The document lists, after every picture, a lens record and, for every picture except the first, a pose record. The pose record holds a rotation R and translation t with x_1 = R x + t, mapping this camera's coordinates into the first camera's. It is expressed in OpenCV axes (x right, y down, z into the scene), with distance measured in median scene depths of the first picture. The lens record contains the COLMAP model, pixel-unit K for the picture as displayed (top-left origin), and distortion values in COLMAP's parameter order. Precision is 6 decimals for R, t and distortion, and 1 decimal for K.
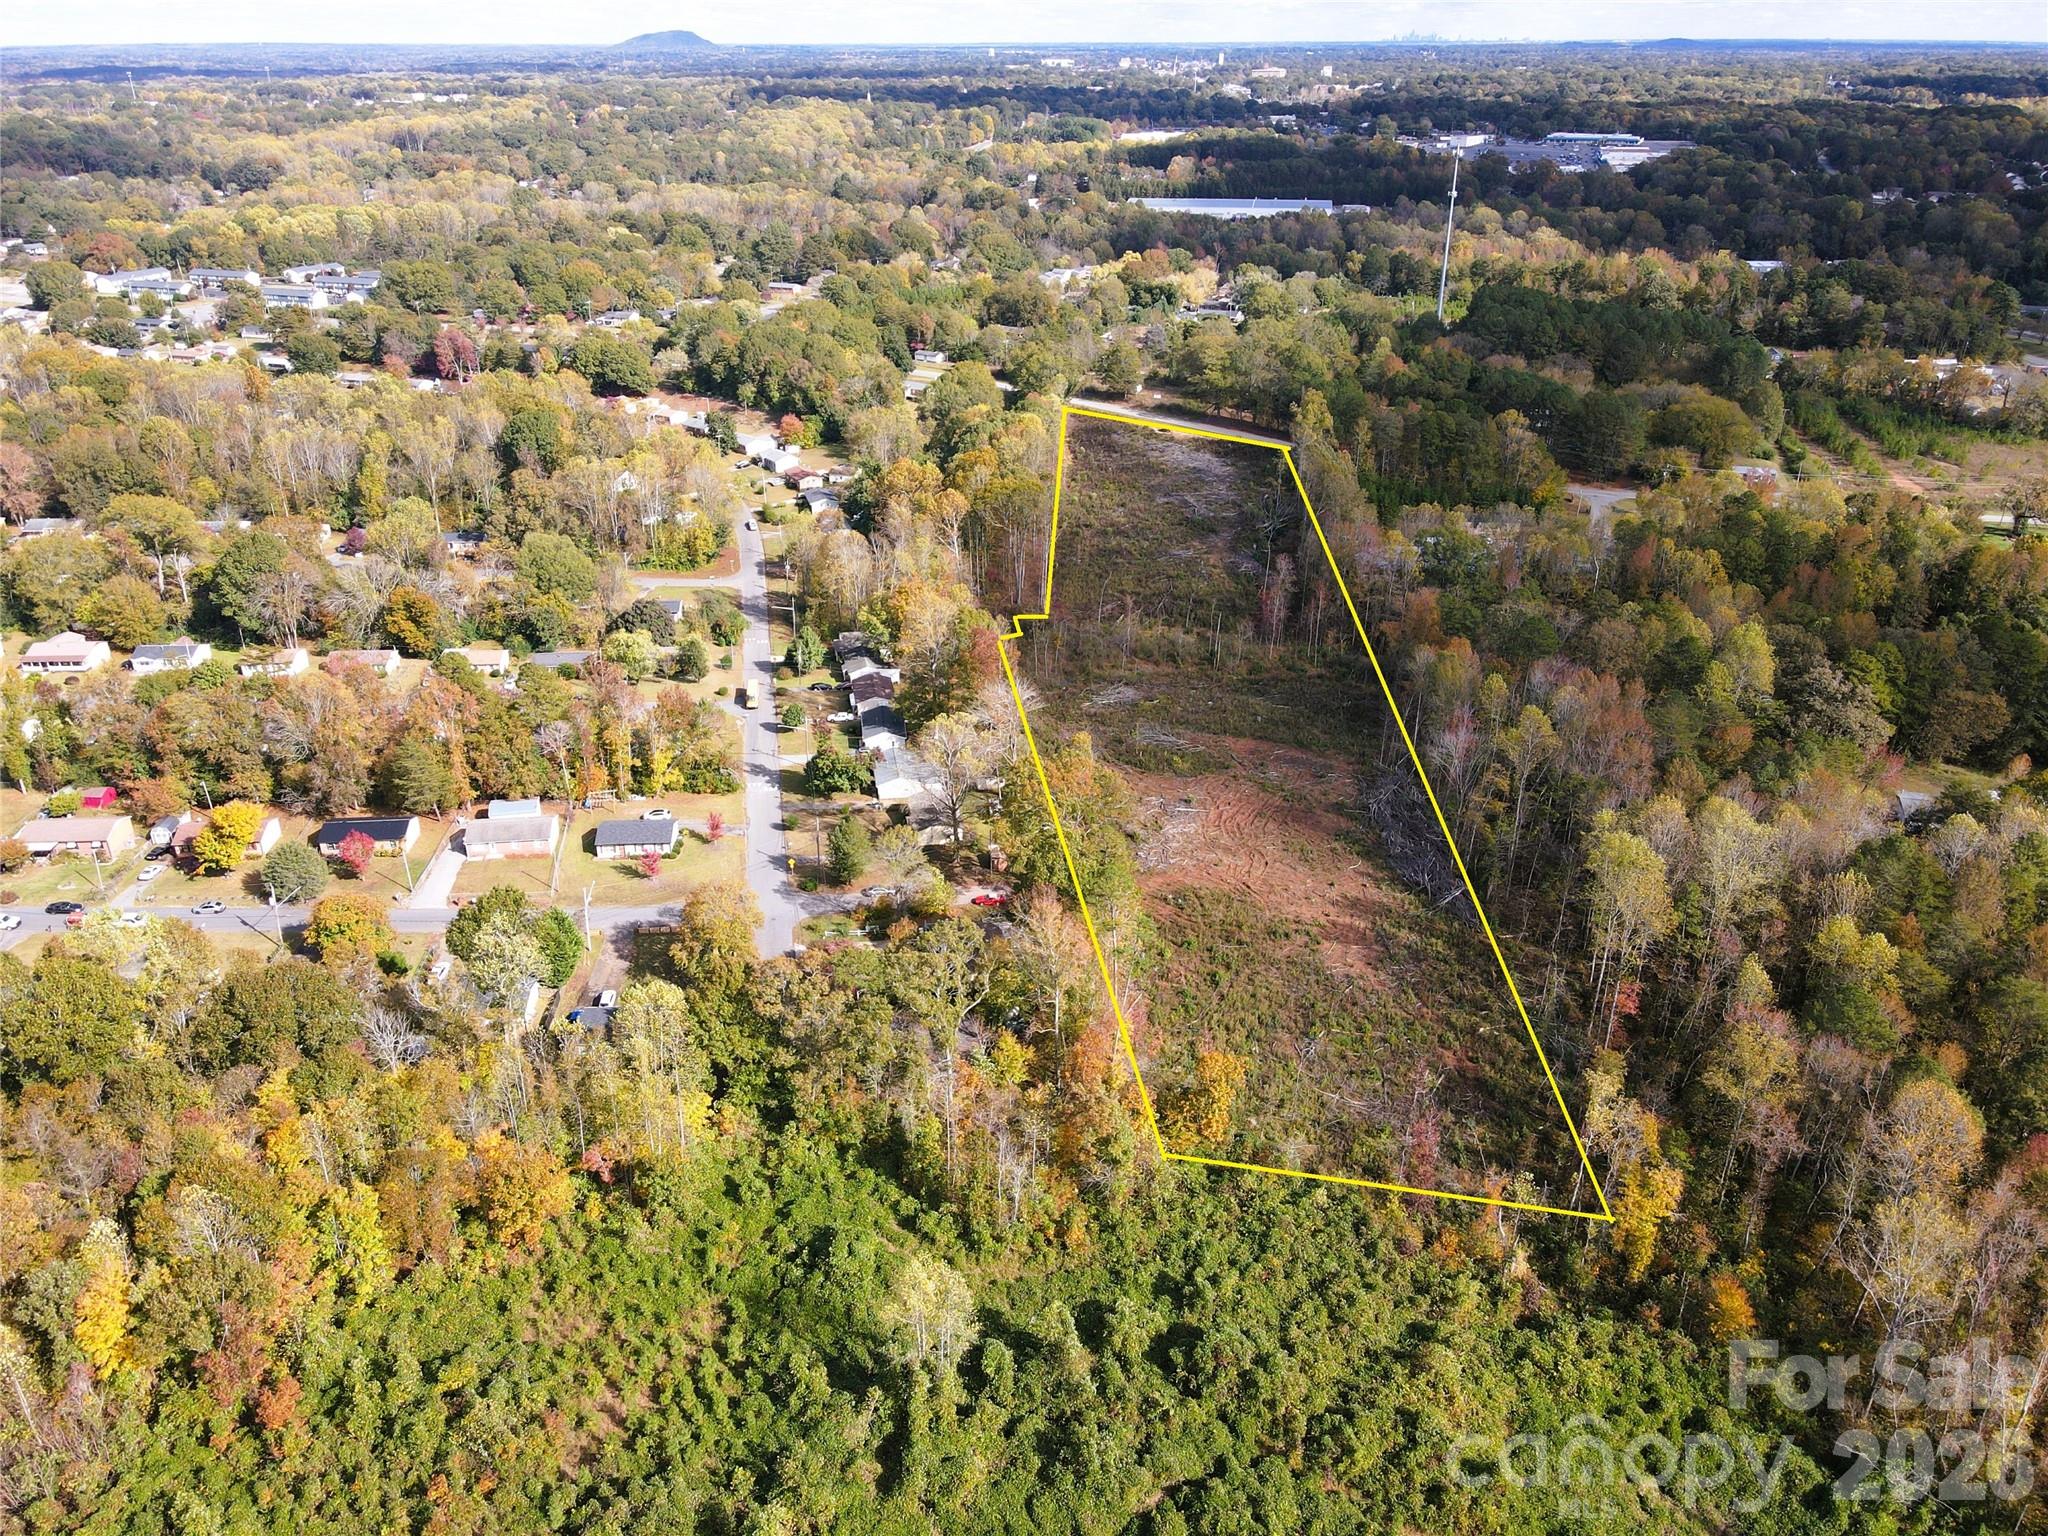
lens RADIAL K [[1502.4, 0, 1024.0], [0, 1502.4, 768.0], [0, 0, 1]] dist [0.016011, 0.009407]
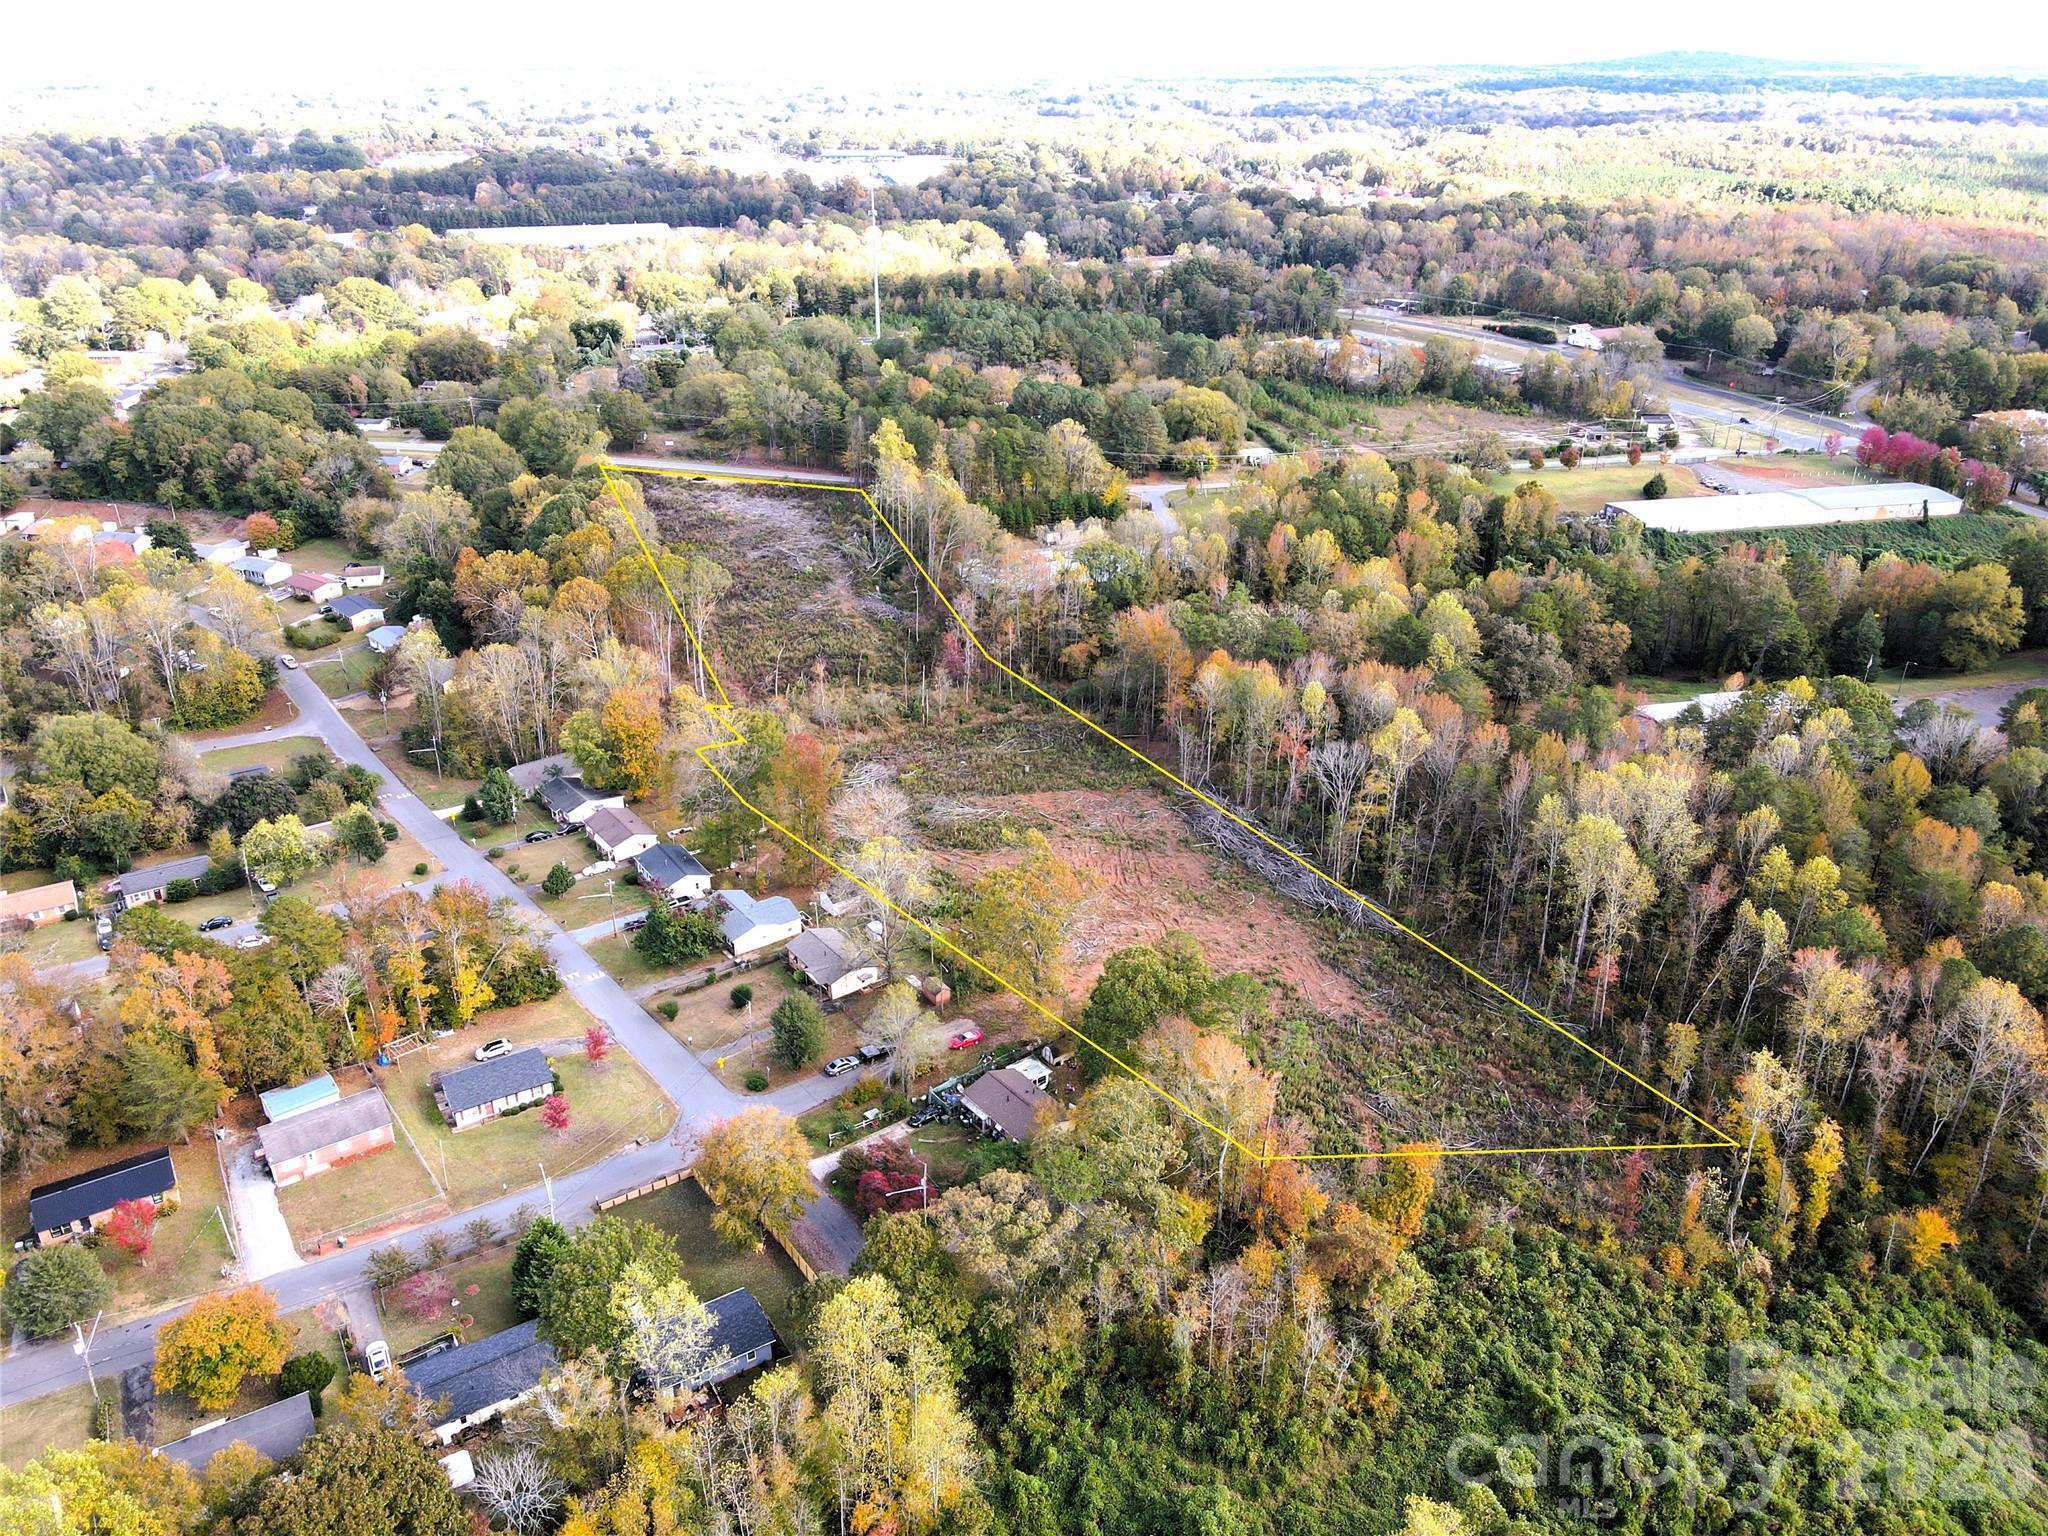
lens RADIAL K [[1502.4, 0, 1024.0], [0, 1502.4, 768.0], [0, 0, 1]] dist [0.016011, 0.009407]
pose [[0.886443, -0.198879, 0.417930, -0.156206], [0.203331, 0.978507, 0.034367, -0.042882], [-0.415782, 0.054514, 0.907829, 0.091624]]
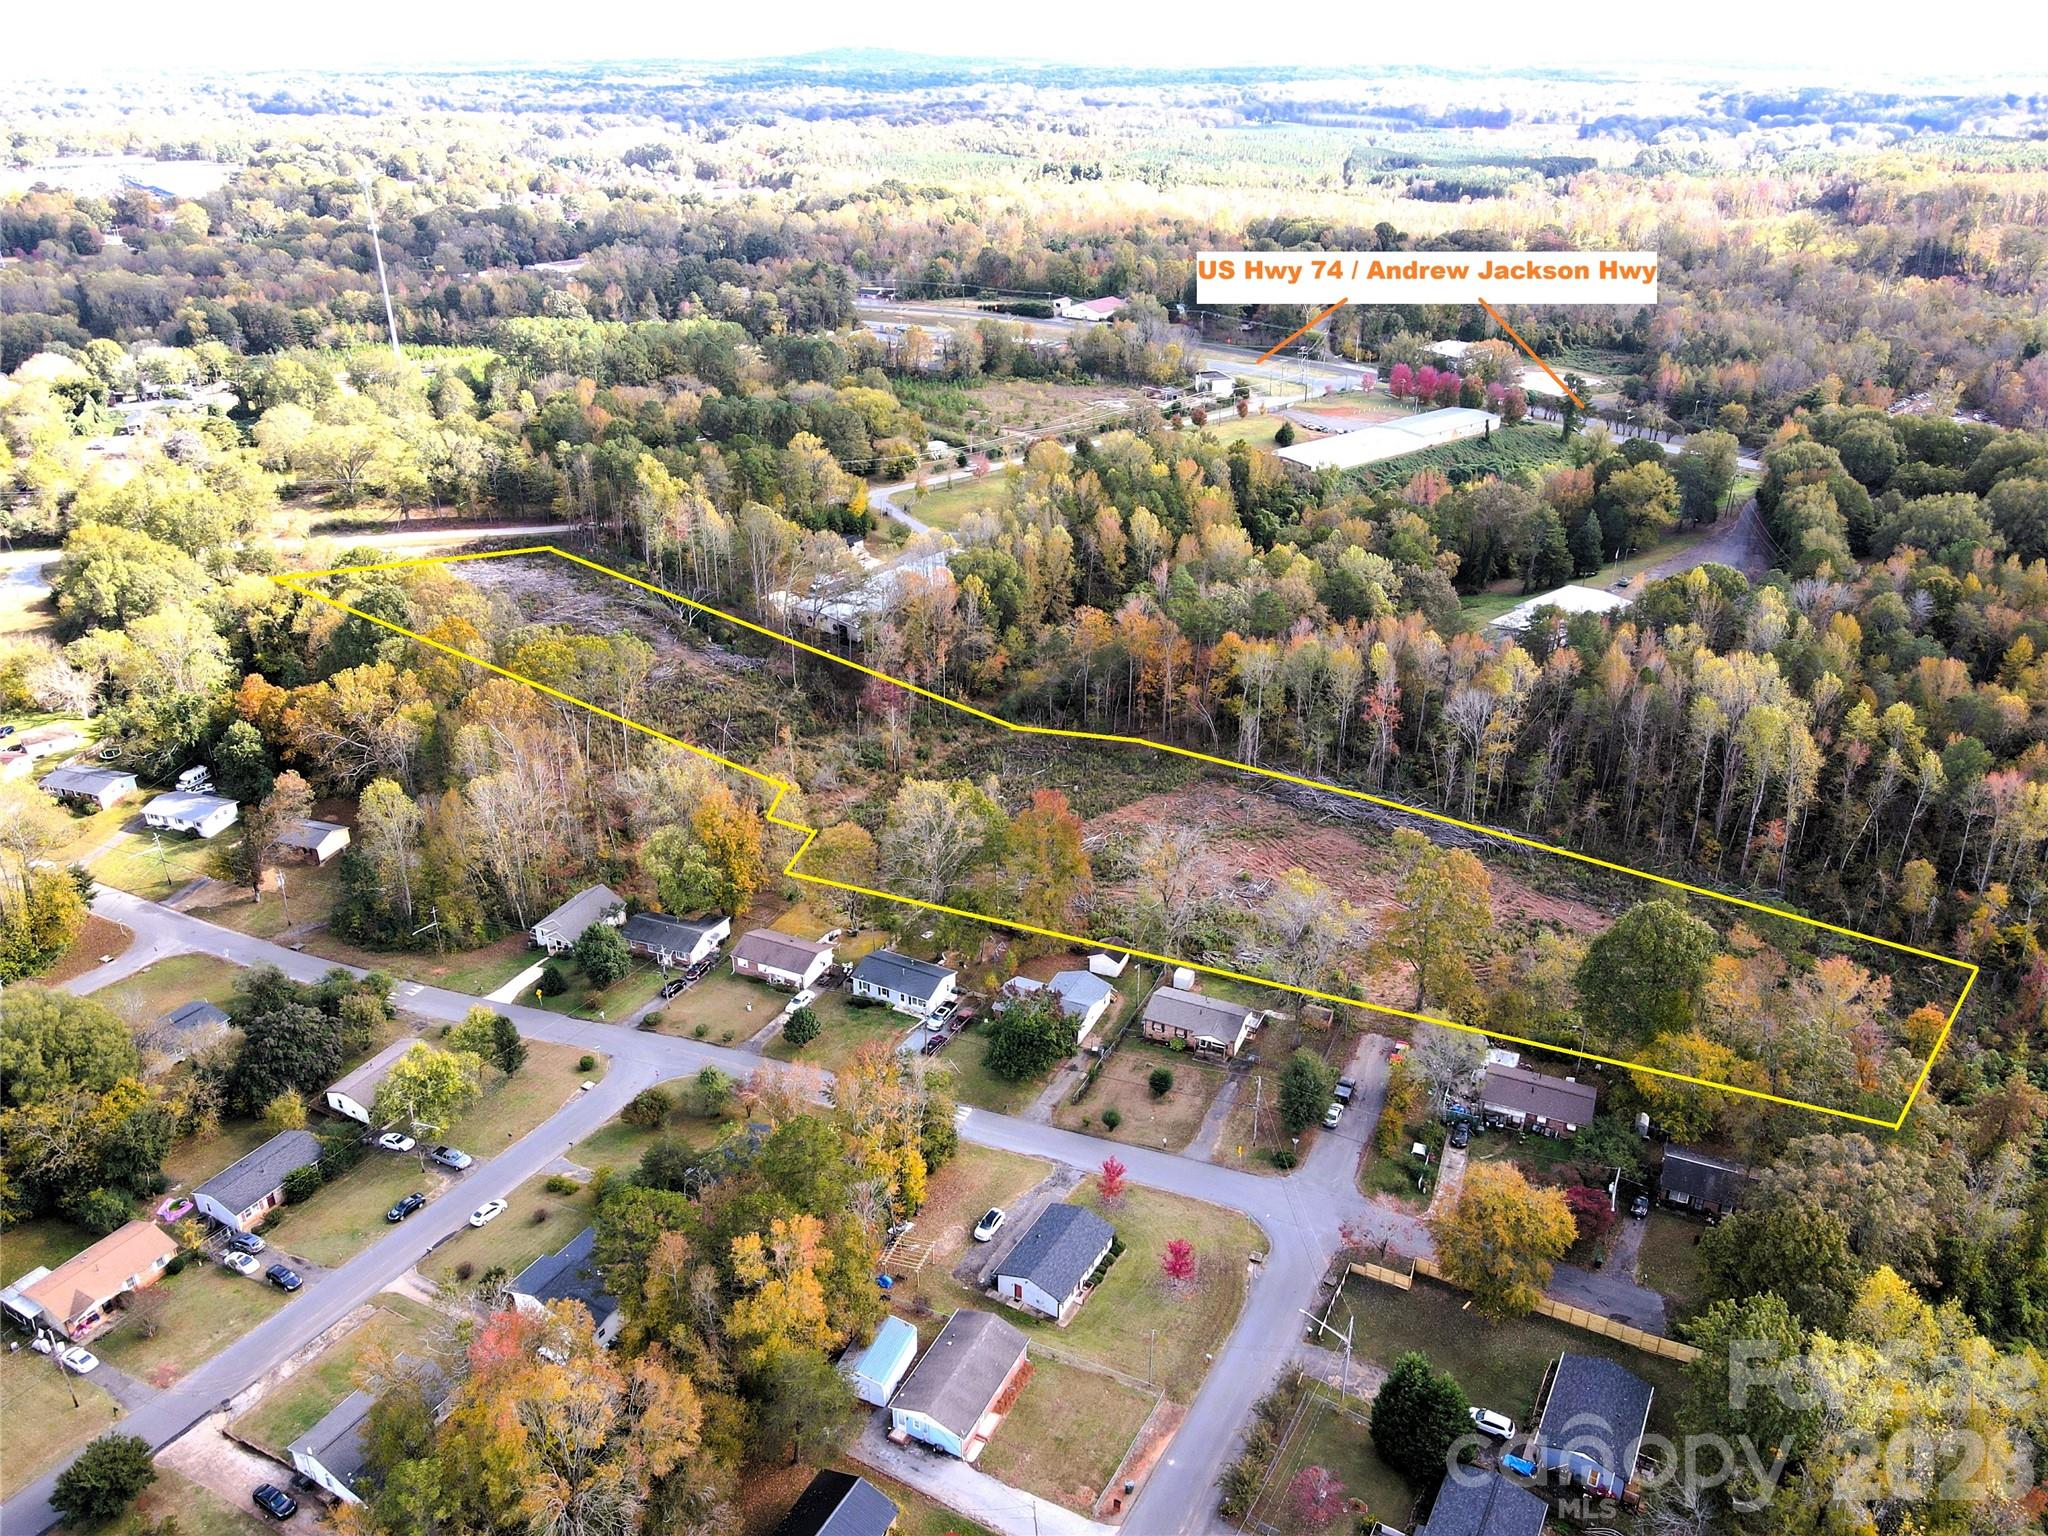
lens RADIAL K [[1502.4, 0, 1024.0], [0, 1502.4, 768.0], [0, 0, 1]] dist [0.016011, 0.009407]
pose [[0.562061, -0.360611, 0.744344, -0.342292], [0.367081, 0.915219, 0.166208, -0.132744], [-0.741174, 0.179815, 0.646782, 0.281411]]
